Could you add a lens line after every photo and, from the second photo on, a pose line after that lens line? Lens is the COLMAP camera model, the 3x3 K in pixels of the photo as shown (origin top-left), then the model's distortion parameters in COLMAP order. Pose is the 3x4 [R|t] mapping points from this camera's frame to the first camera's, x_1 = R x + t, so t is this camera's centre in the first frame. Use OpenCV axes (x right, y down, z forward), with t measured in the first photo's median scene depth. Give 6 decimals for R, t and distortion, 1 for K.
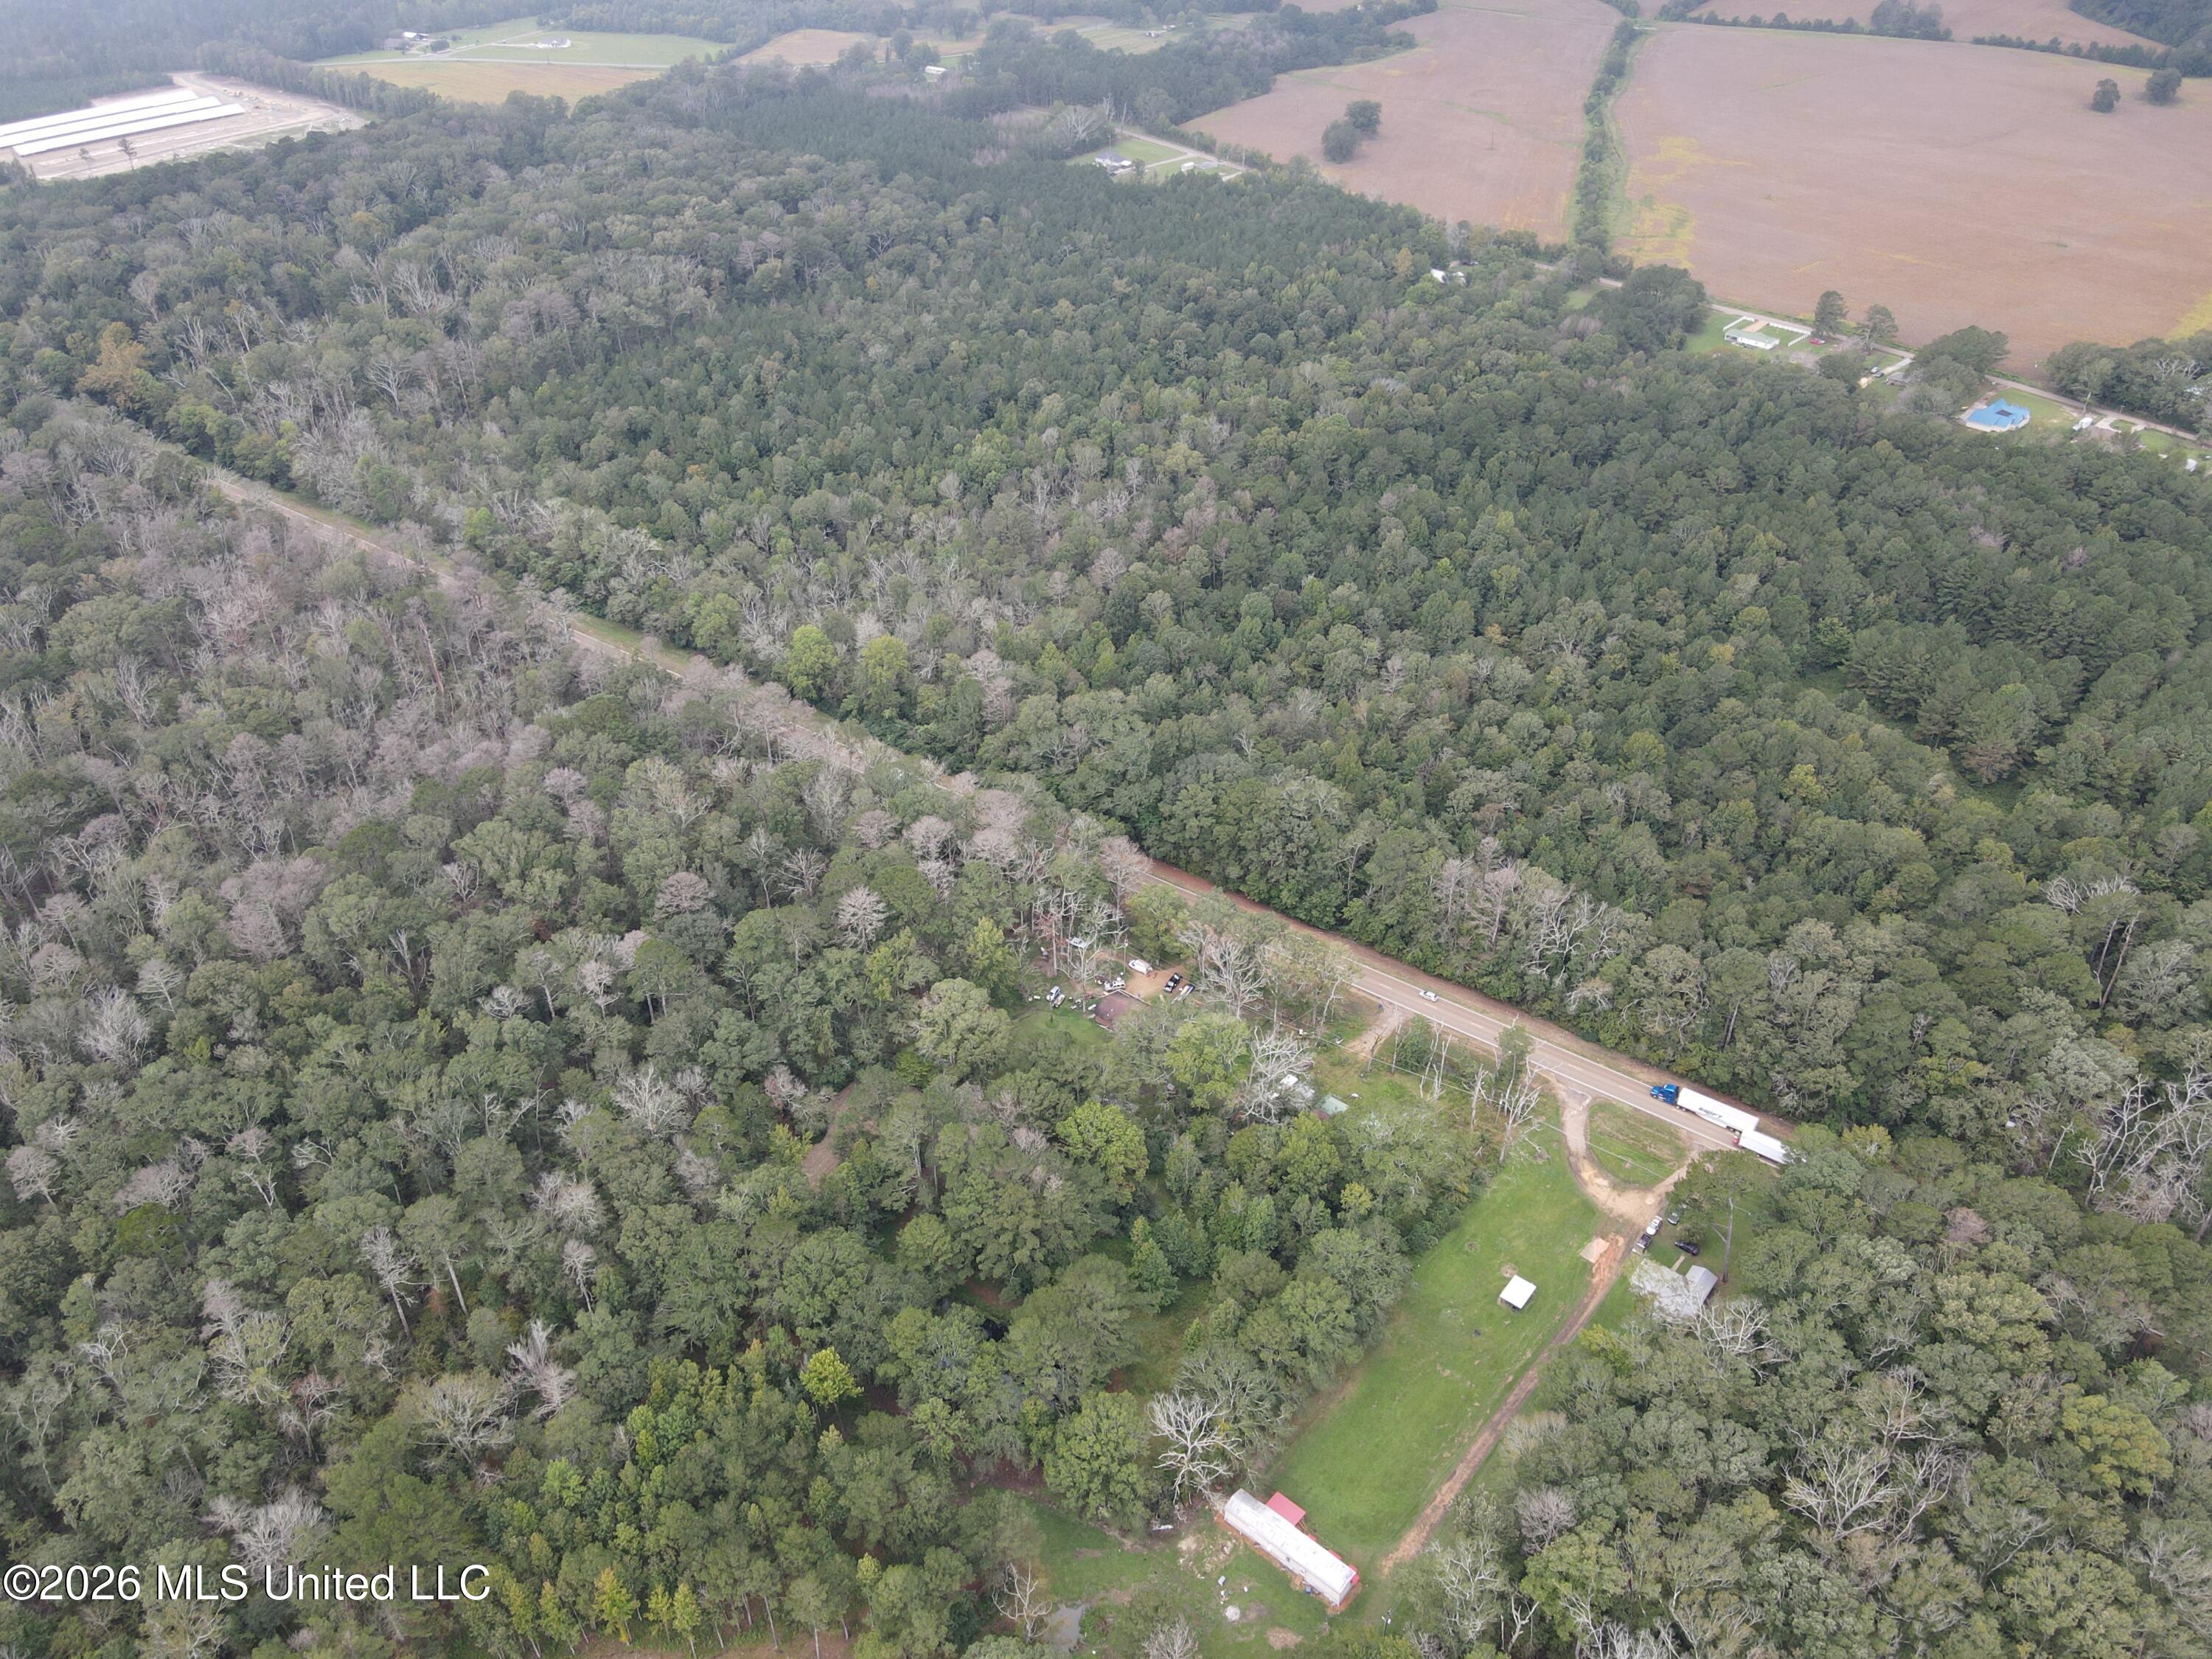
lens RADIAL K [[1611.0, 0, 1132.6], [0, 1611.0, 836.6], [0, 0, 1]] dist [0.037051, -0.024204]
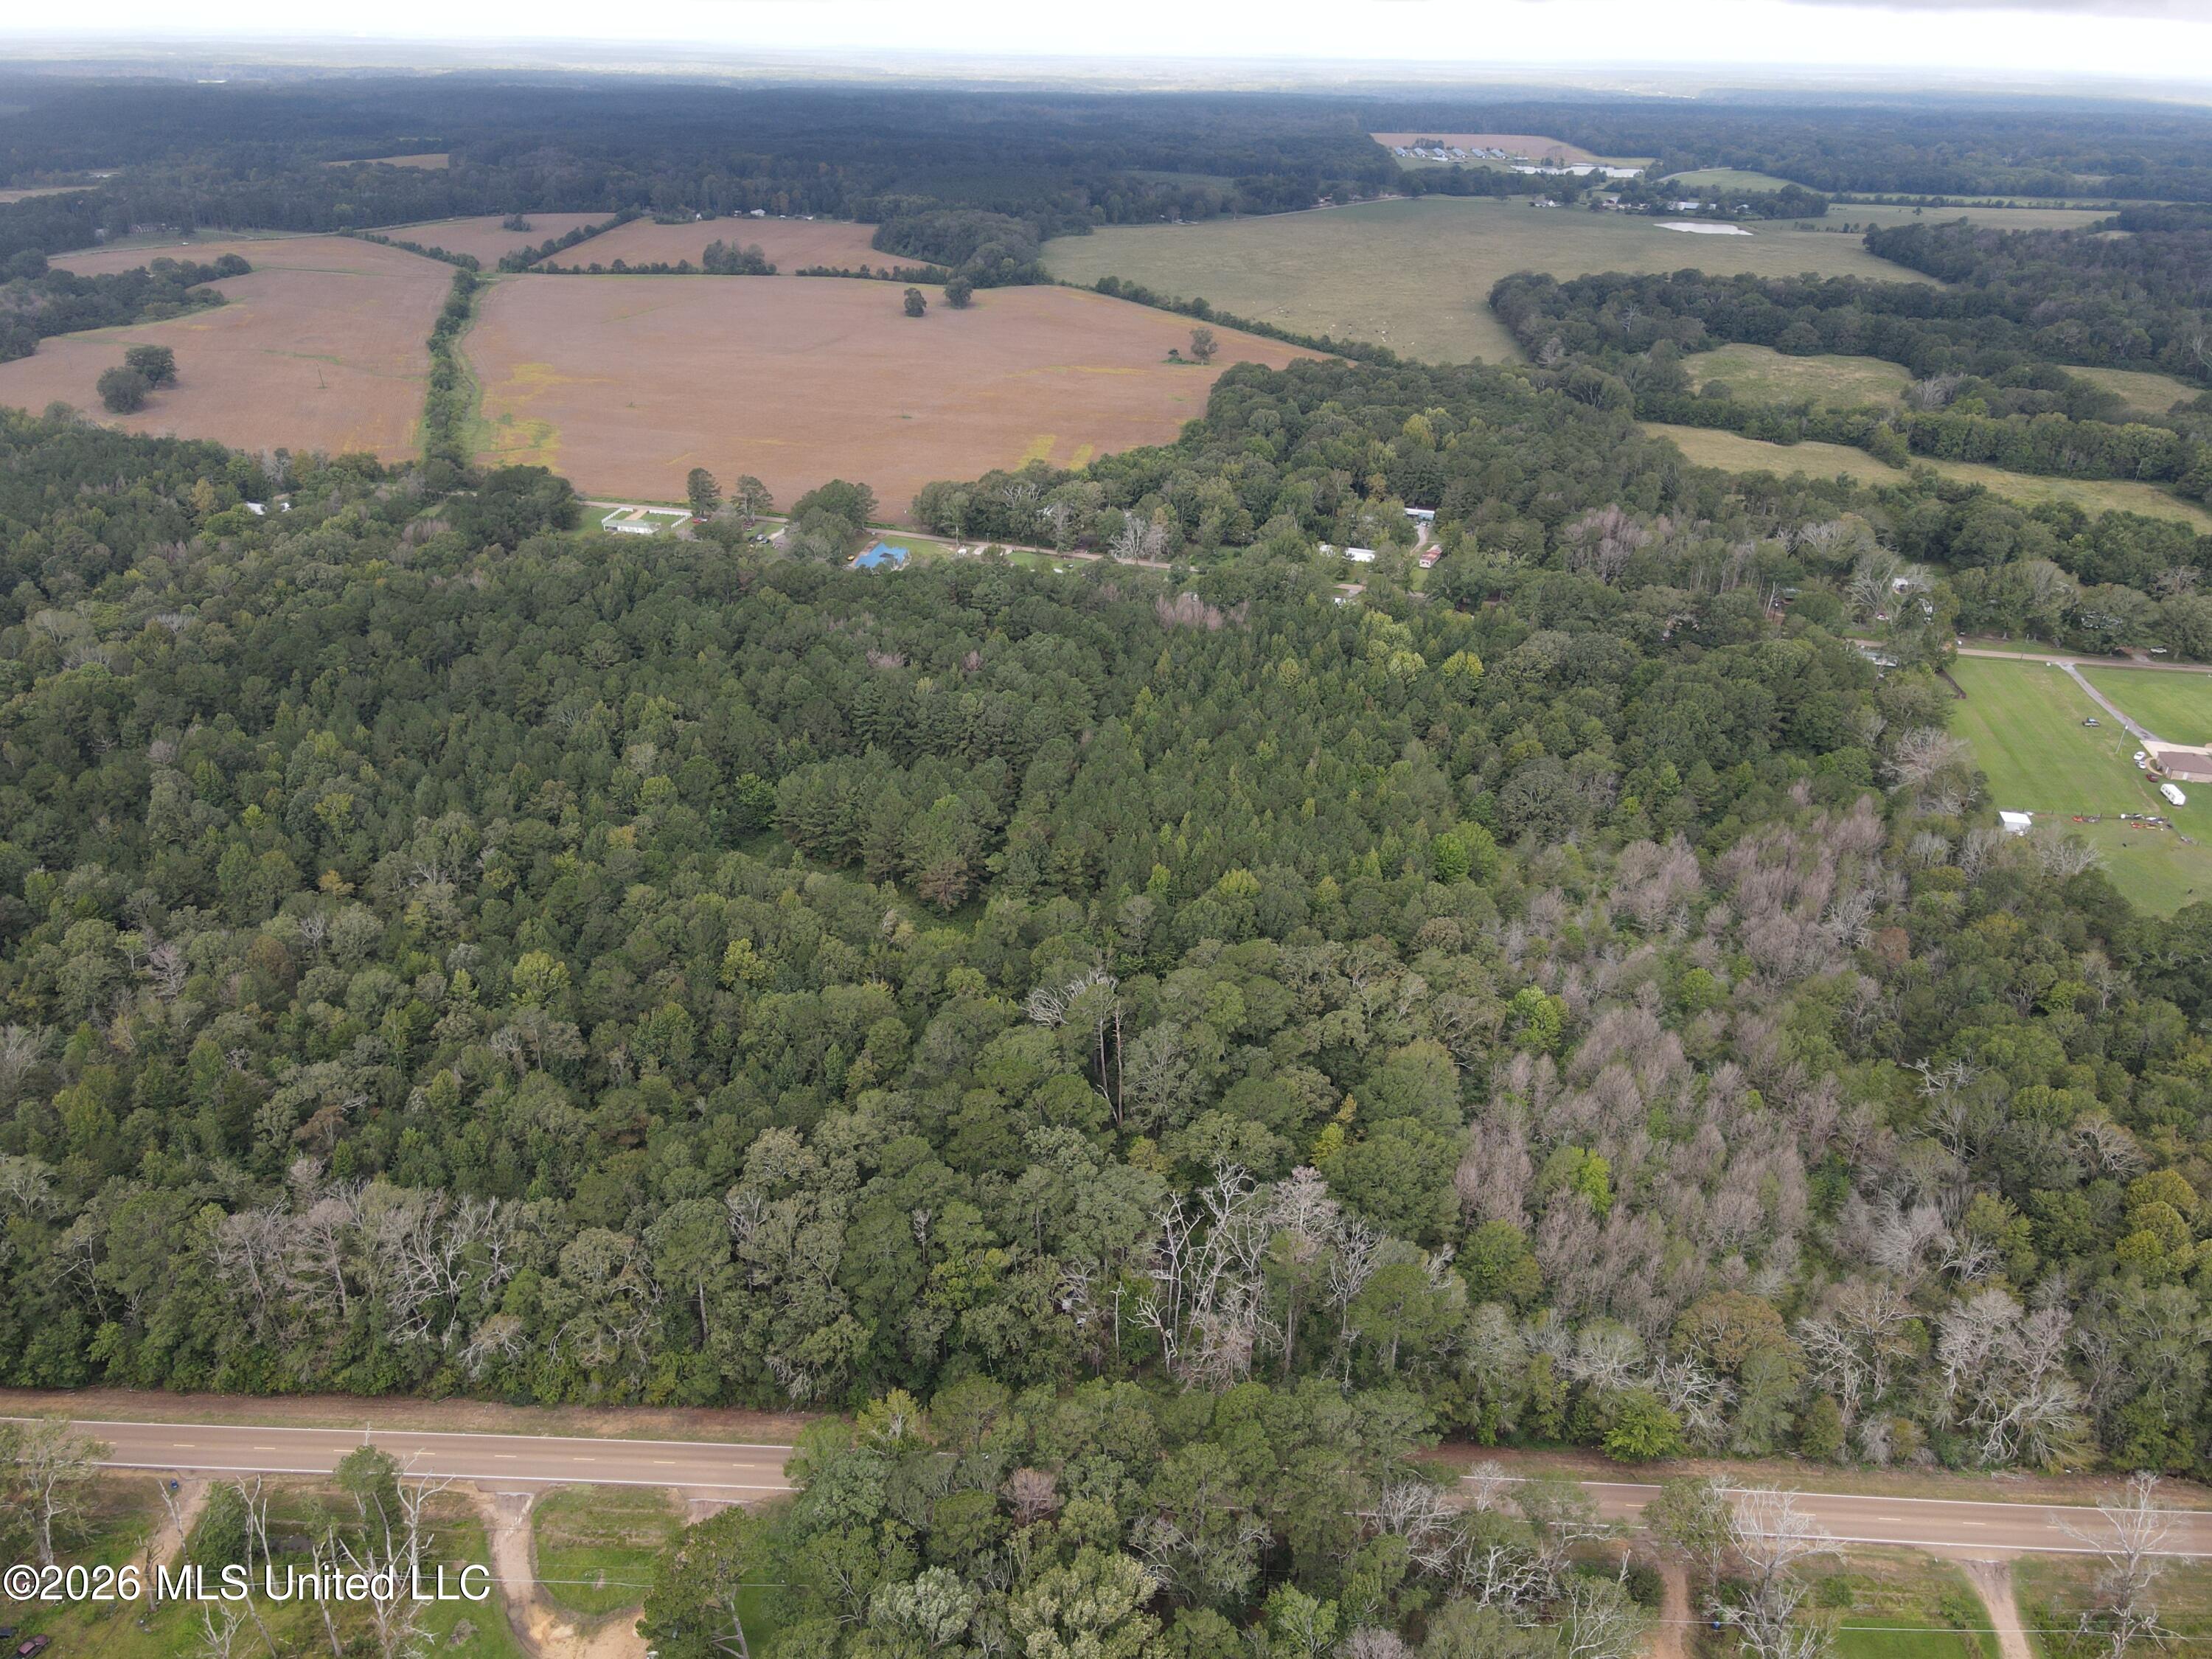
lens RADIAL K [[1592.1, 0, 1101.4], [0, 1592.1, 851.0], [0, 0, 1]] dist [0.058738, -0.055312]
pose [[0.831438, -0.223918, 0.508499, 0.162308], [0.299212, 0.951601, -0.070199, 0.021056], [-0.468169, 0.210515, 0.858196, 0.216428]]
